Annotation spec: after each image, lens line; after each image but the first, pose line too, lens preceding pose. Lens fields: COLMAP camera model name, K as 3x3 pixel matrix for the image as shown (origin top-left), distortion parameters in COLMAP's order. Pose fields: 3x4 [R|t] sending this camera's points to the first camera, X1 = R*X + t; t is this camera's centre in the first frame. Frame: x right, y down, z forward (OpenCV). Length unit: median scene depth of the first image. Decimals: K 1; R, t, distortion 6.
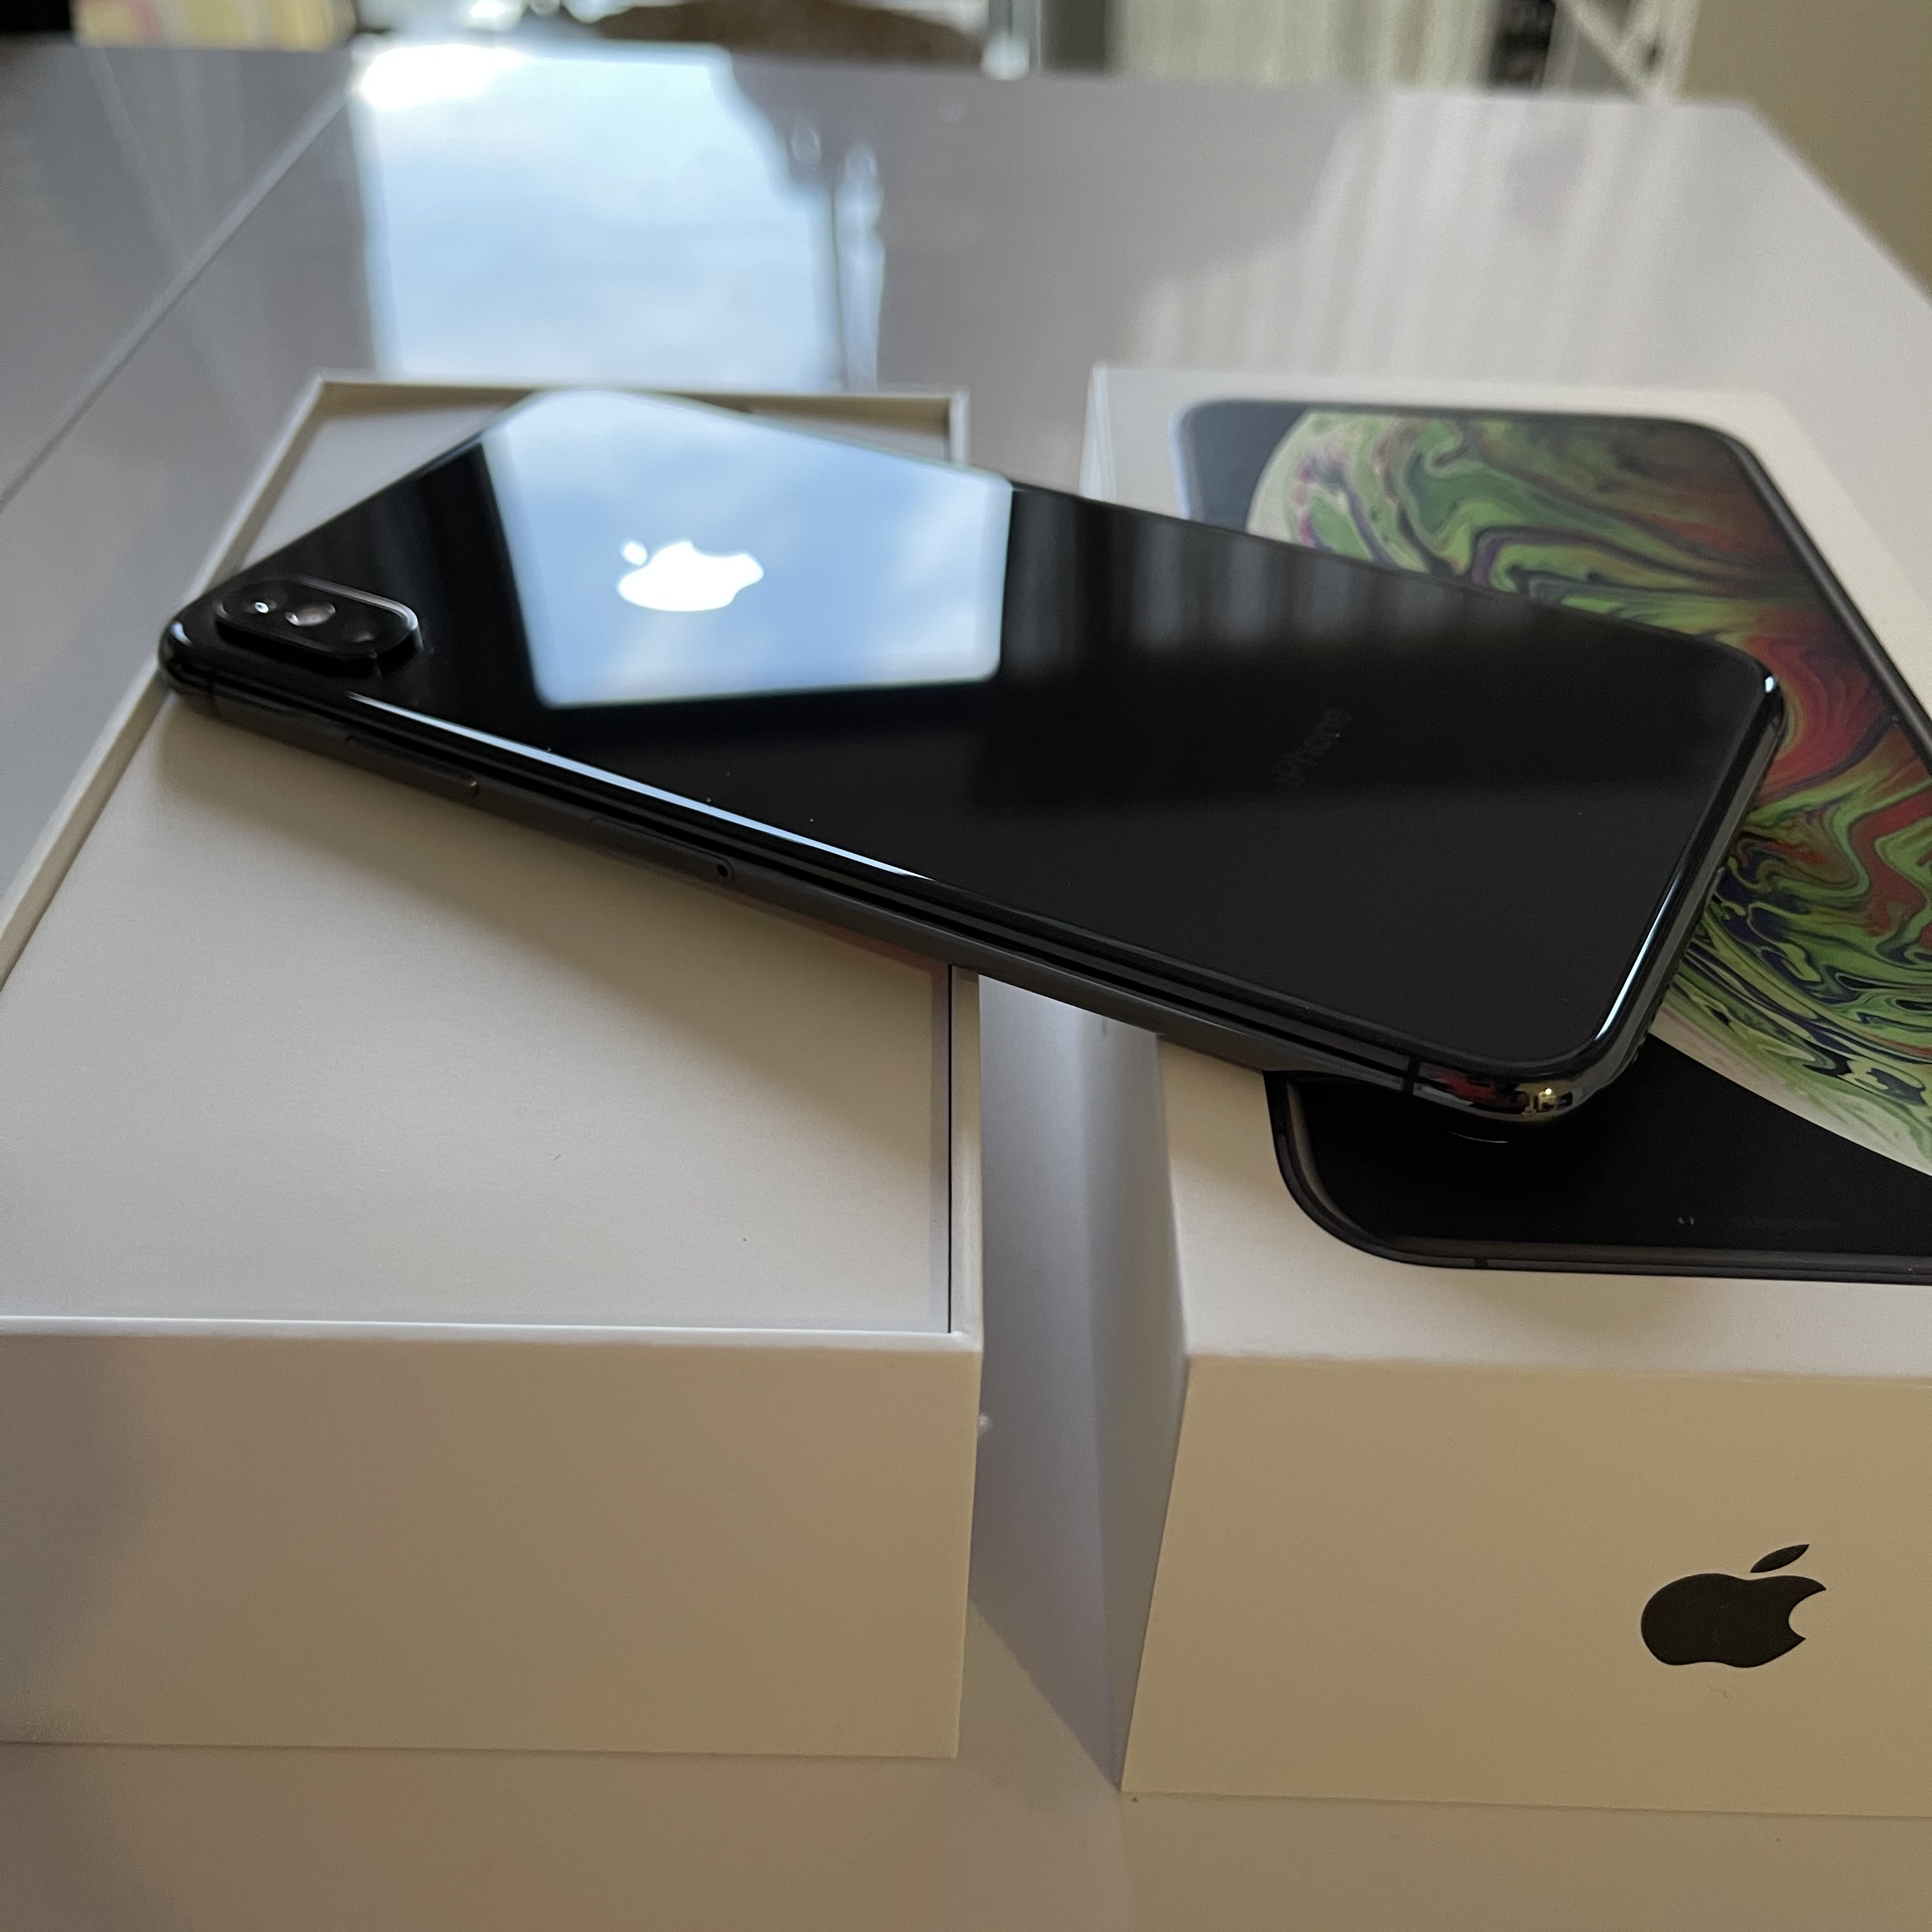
lens RADIAL K [[2060.1, 0, 966.2], [0, 2060.1, 965.8], [0, 0, 1]] dist [-0.003257, 0.000000]
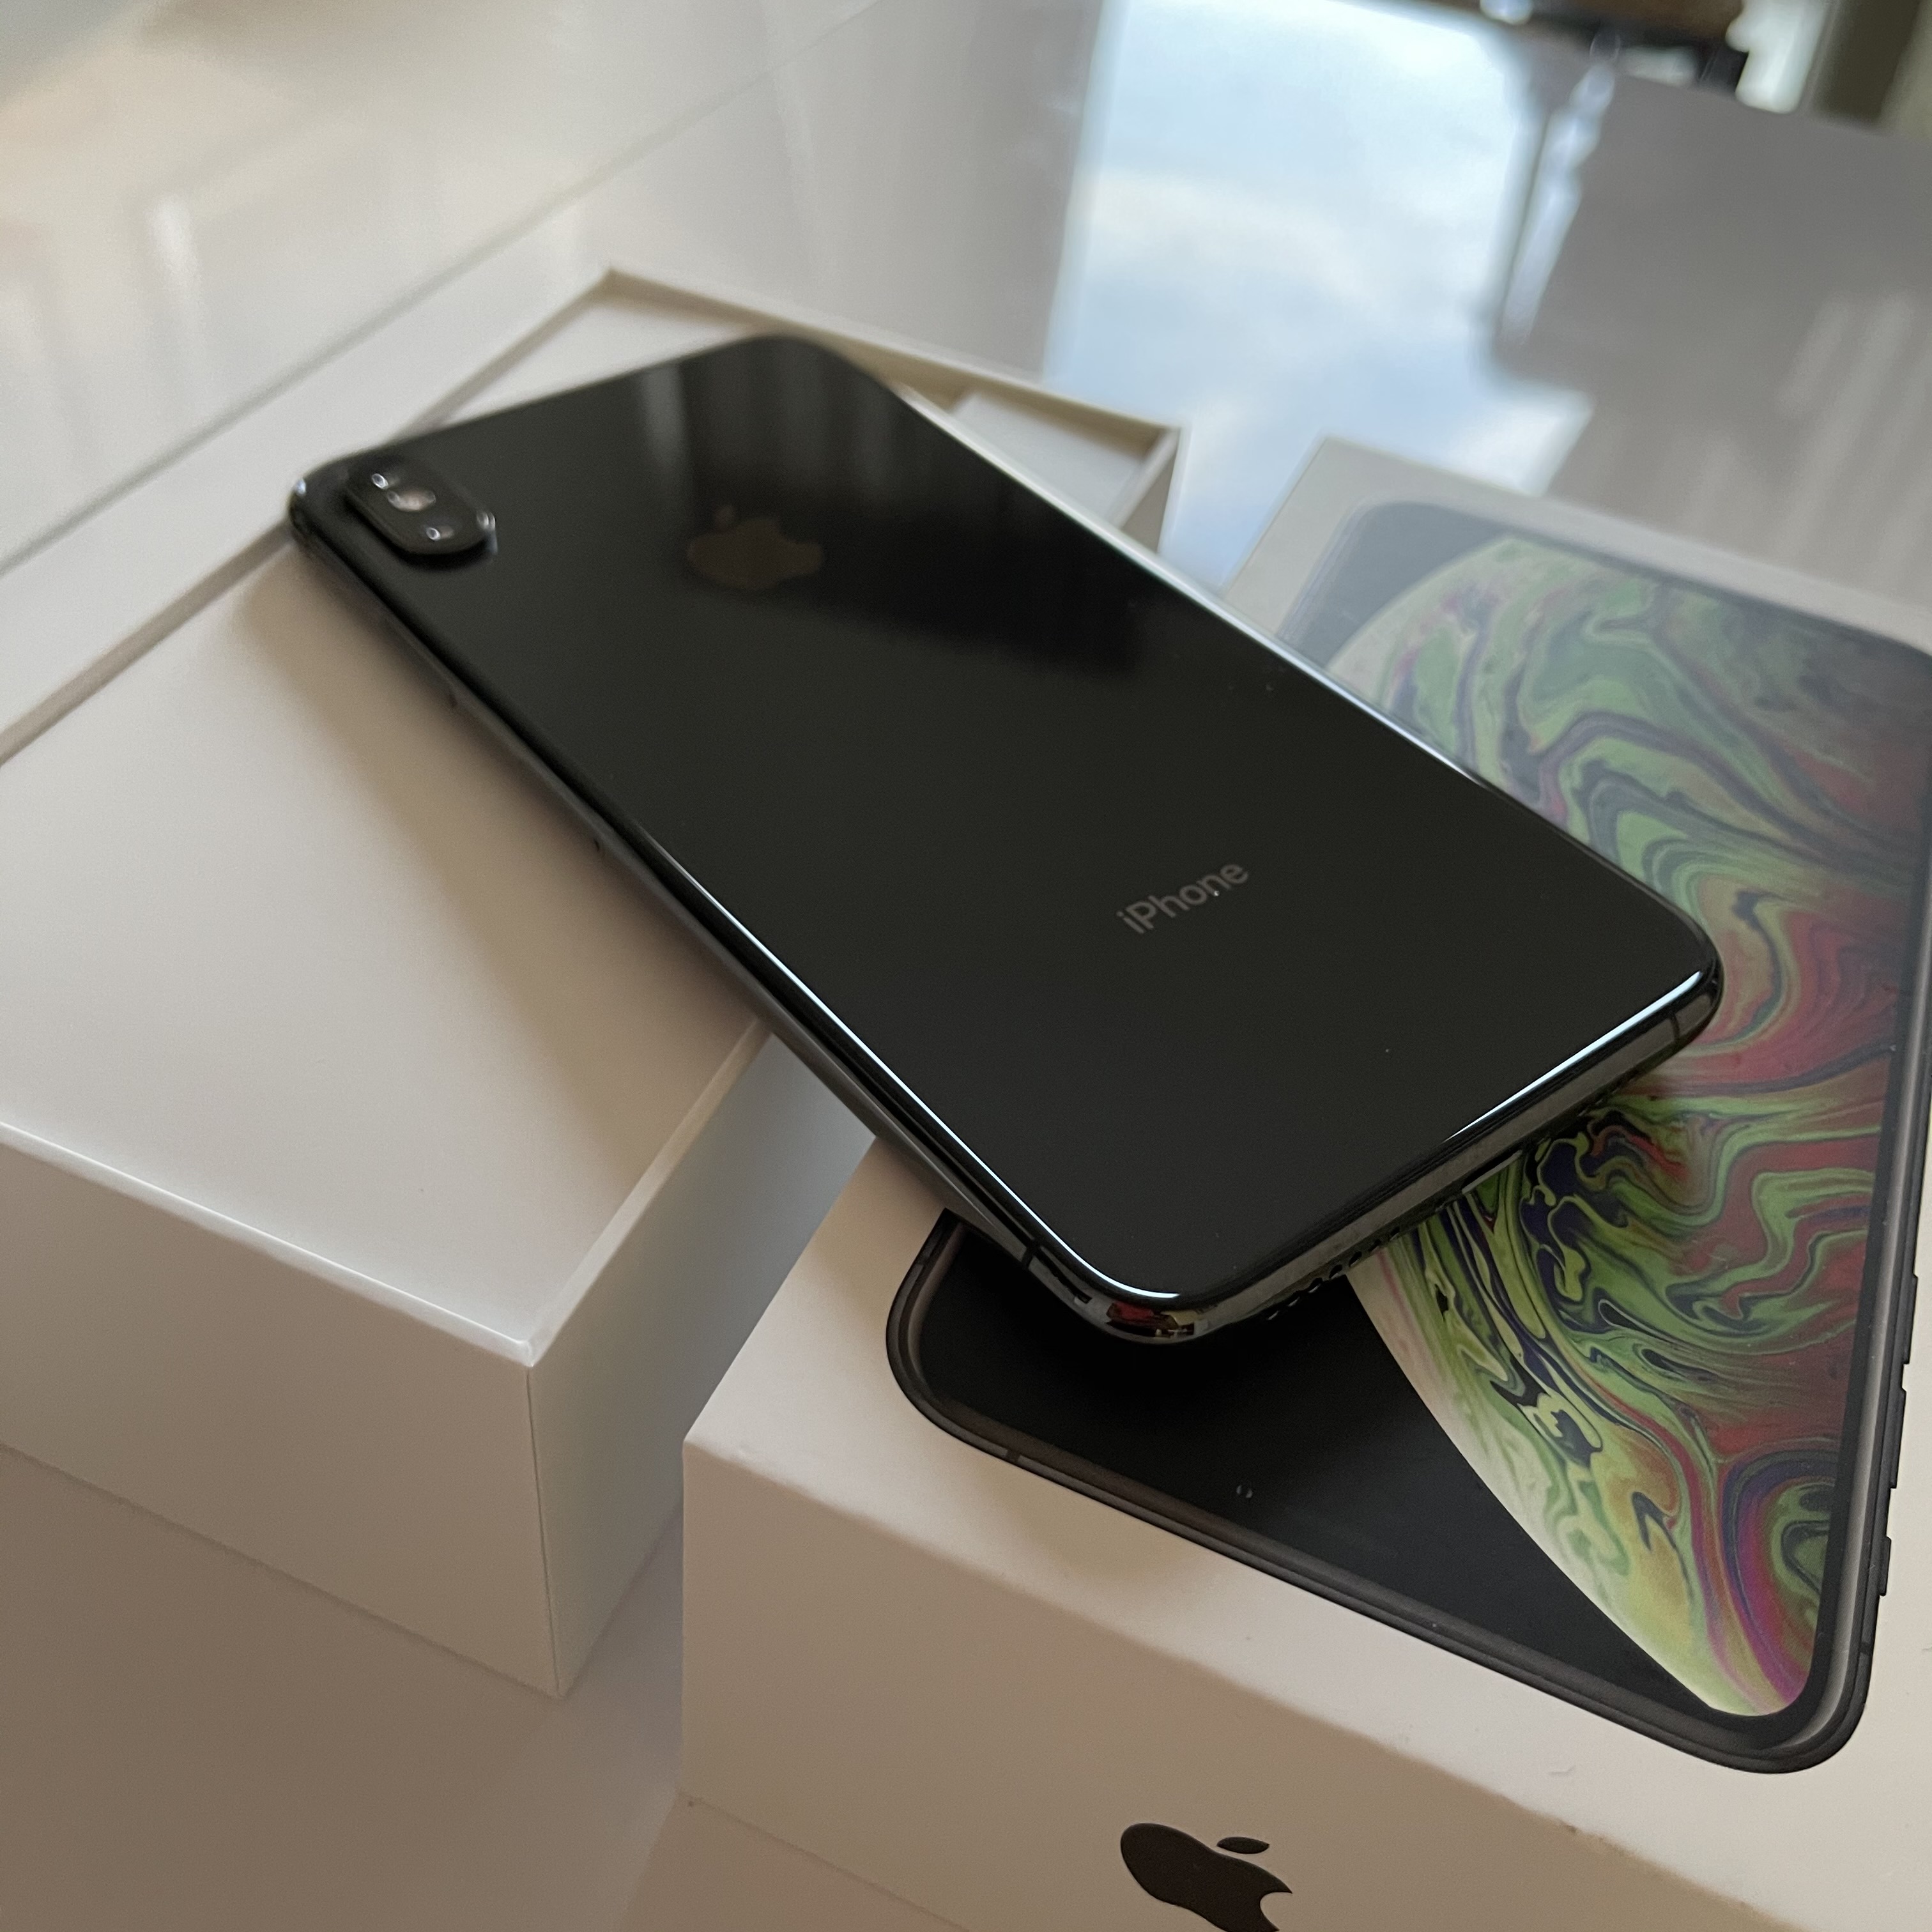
lens RADIAL K [[2060.1, 0, 961.6], [0, 2060.1, 967.0], [0, 0, 1]] dist [-0.003257, 0.000000]
pose [[0.921456, 0.305808, -0.239584, 0.320252], [-0.291202, 0.951926, 0.095067, -0.138903], [0.257139, -0.017833, 0.966210, 0.022920]]
